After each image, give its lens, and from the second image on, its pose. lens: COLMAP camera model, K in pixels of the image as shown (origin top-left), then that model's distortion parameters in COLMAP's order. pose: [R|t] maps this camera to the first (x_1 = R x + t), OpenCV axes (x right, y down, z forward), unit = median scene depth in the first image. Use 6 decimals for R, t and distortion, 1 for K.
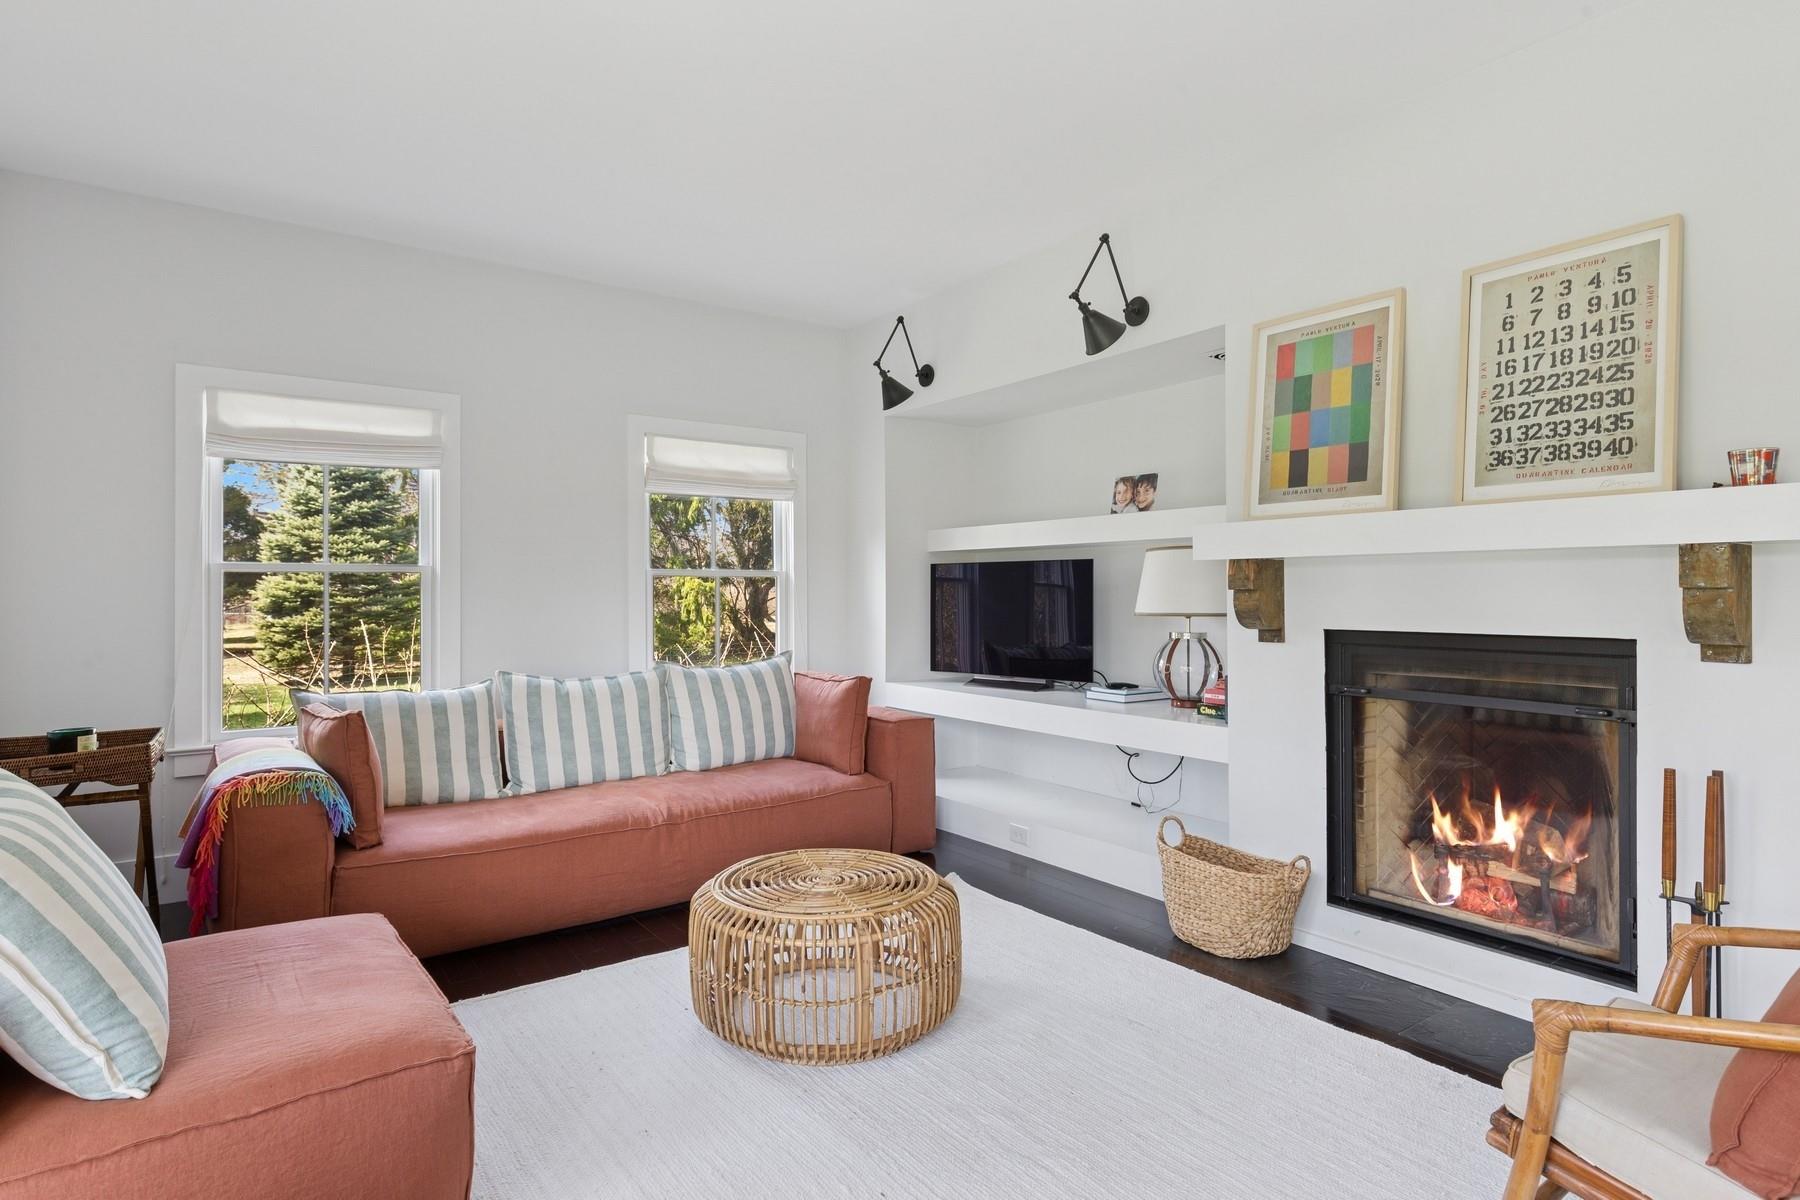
lens RADIAL K [[931.7, 0, 890.8], [0, 931.7, 586.8], [0, 0, 1]] dist [0.003927, 0.000635]
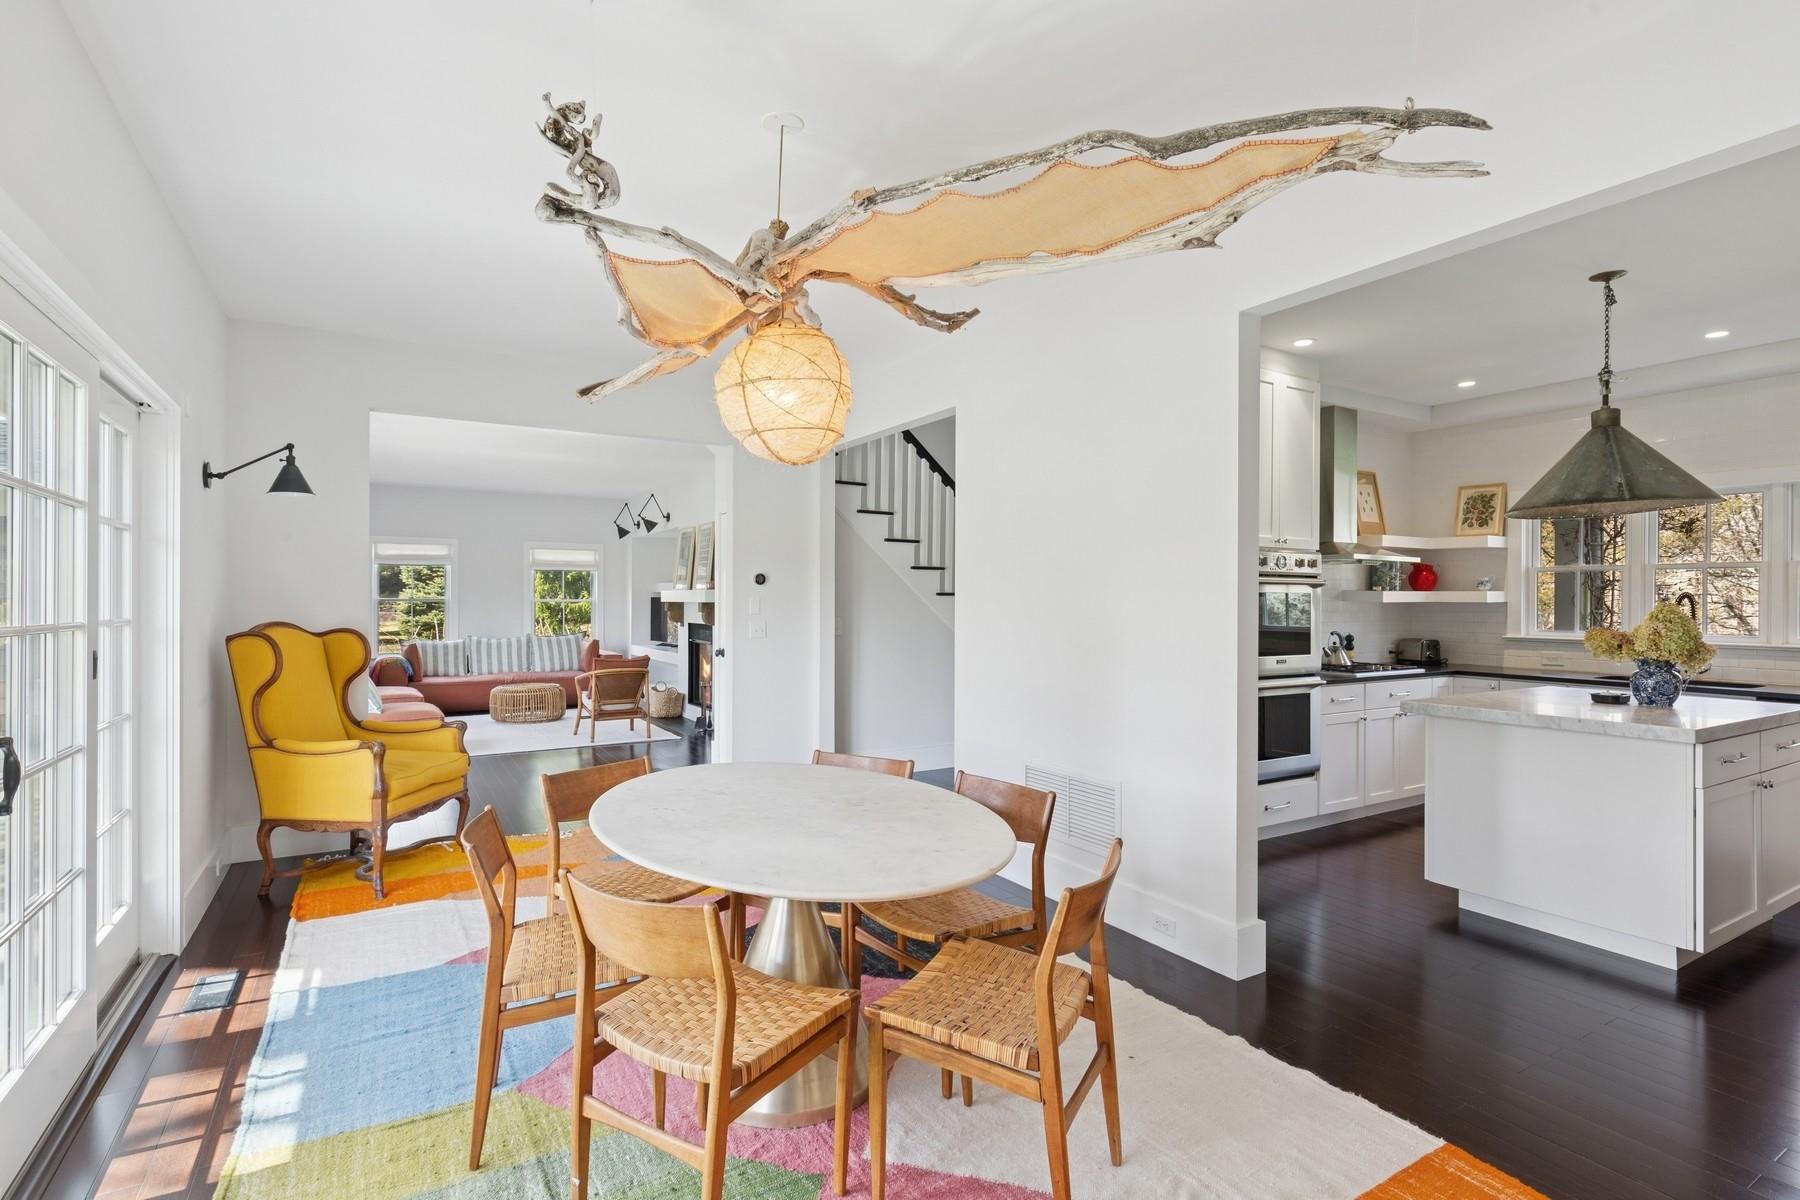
lens RADIAL K [[867.1, 0, 905.4], [0, 867.1, 601.5], [0, 0, 1]] dist [-0.000394, -0.000106]
pose [[0.997178, 0.008207, -0.074619, 1.622339], [-0.007543, 0.999929, 0.009184, -0.072763], [0.074689, -0.008595, 0.997170, -2.271652]]
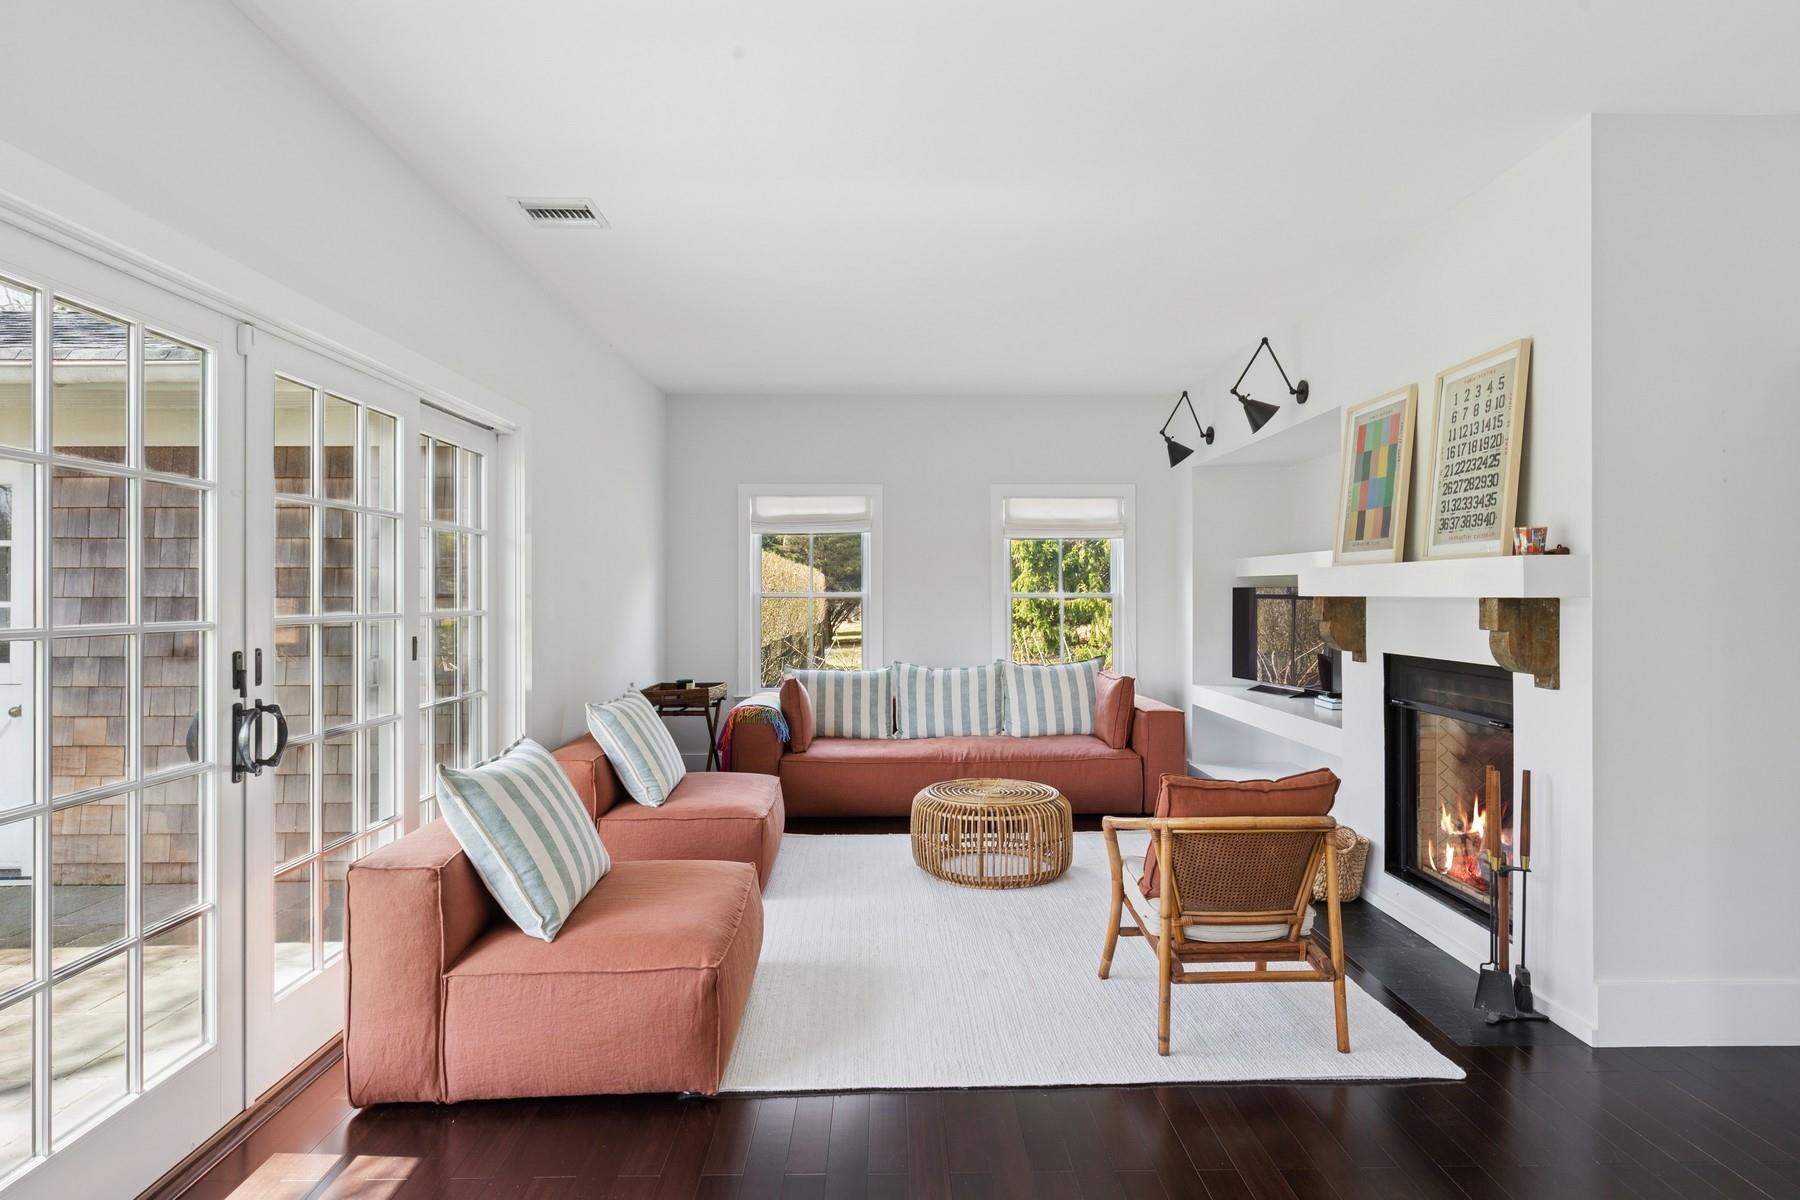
lens RADIAL K [[968.5, 0, 903.9], [0, 968.5, 595.1], [0, 0, 1]] dist [-0.001437, -0.000360]
pose [[0.822691, 0.002149, -0.568485, 0.733311], [0.003484, 0.999955, 0.008821, -0.049429], [0.568478, -0.009237, 0.822646, -0.475204]]
